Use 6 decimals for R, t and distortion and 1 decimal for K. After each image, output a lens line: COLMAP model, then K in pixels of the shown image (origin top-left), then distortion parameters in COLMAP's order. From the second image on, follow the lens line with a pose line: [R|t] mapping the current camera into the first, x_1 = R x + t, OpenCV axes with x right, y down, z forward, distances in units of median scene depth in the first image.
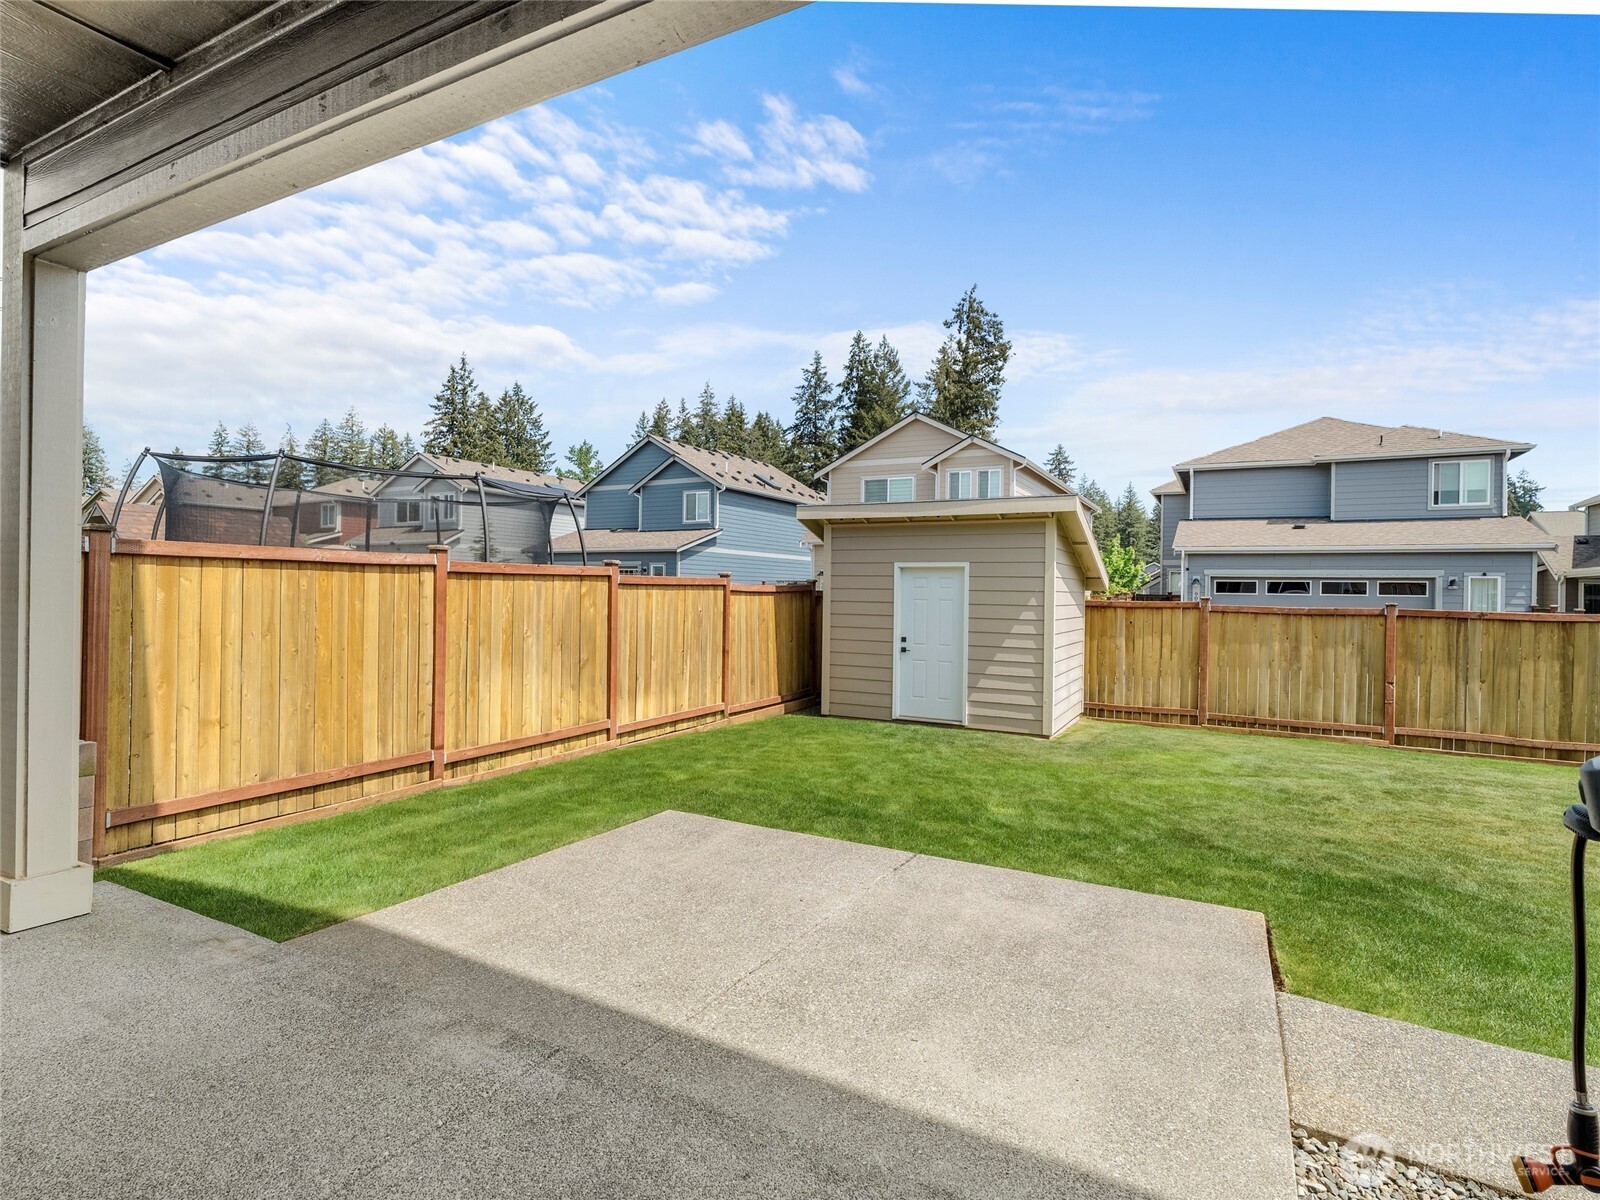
lens RADIAL K [[844.4, 0, 777.2], [0, 844.4, 591.6], [0, 0, 1]] dist [-0.001606, 0.000400]
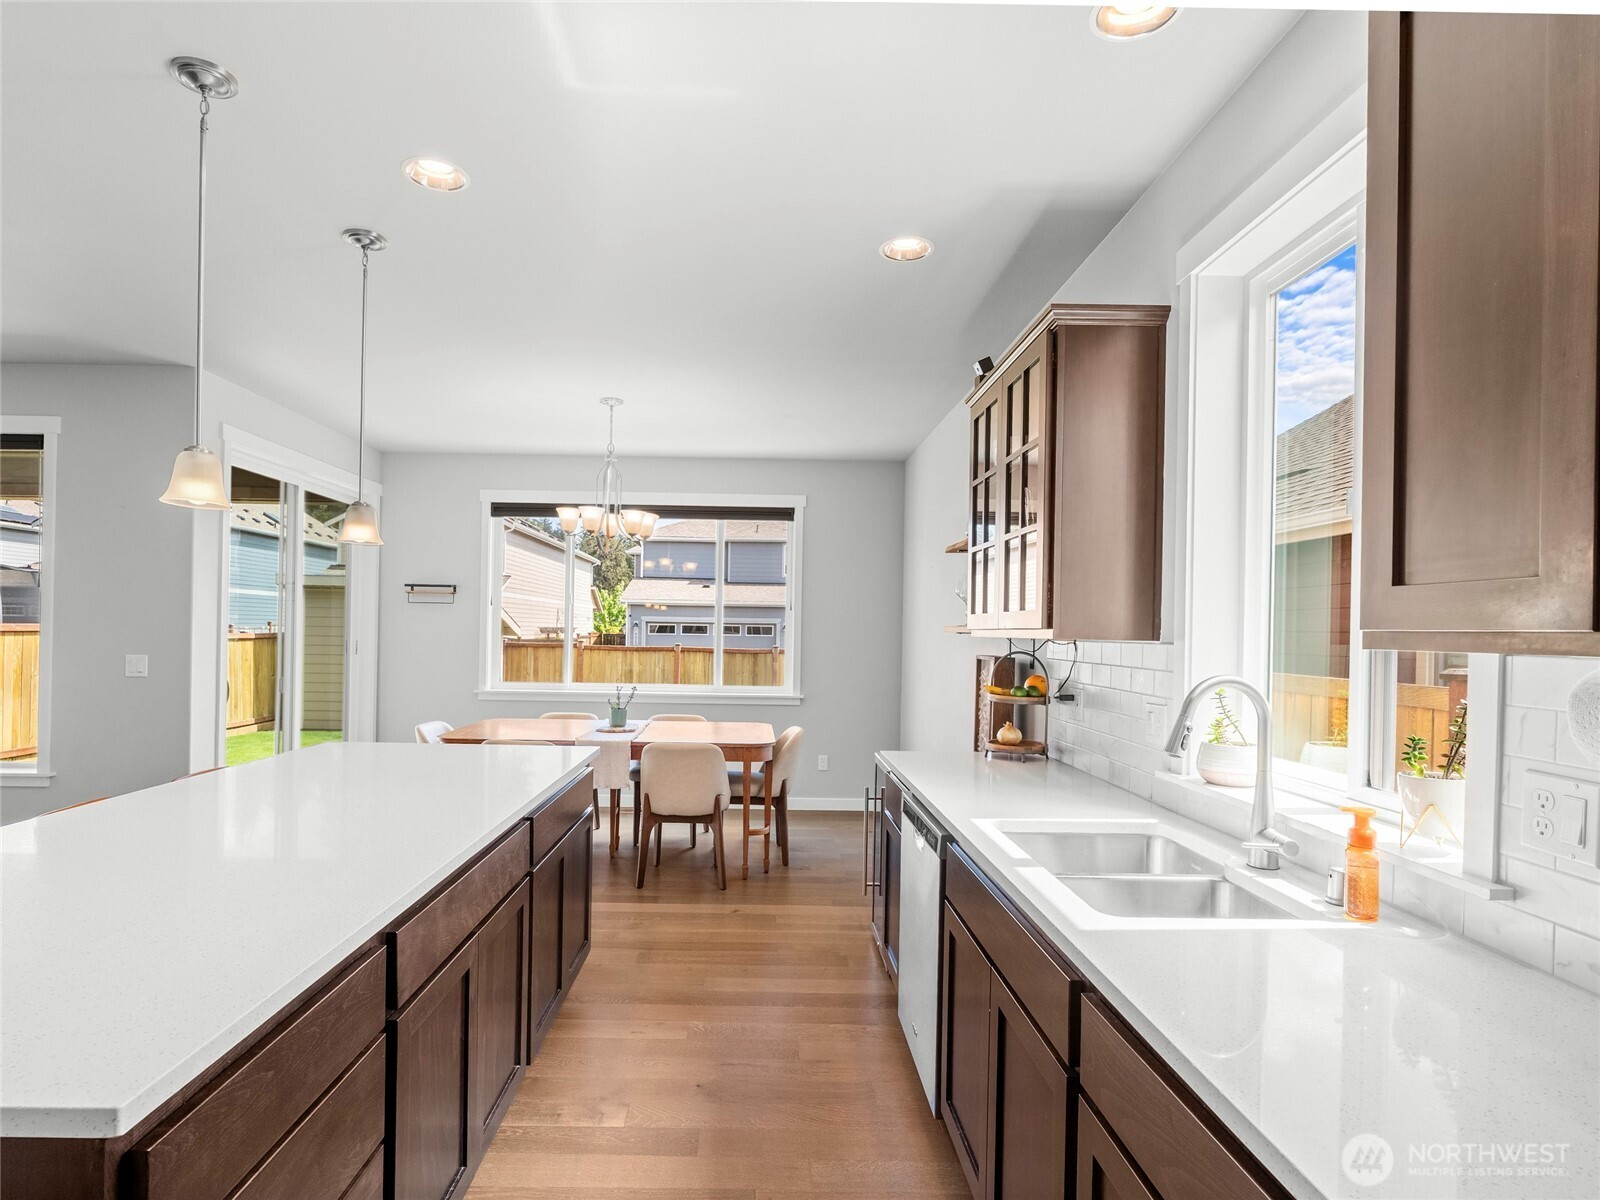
lens RADIAL K [[836.3, 0, 768.7], [0, 836.3, 632.2], [0, 0, 1]] dist [-0.001578, -0.000108]
pose [[0.876848, -0.002765, 0.480759, 0.074856], [-0.000539, 0.999977, 0.006734, -0.019968], [-0.480767, -0.006164, 0.876827, -0.558992]]
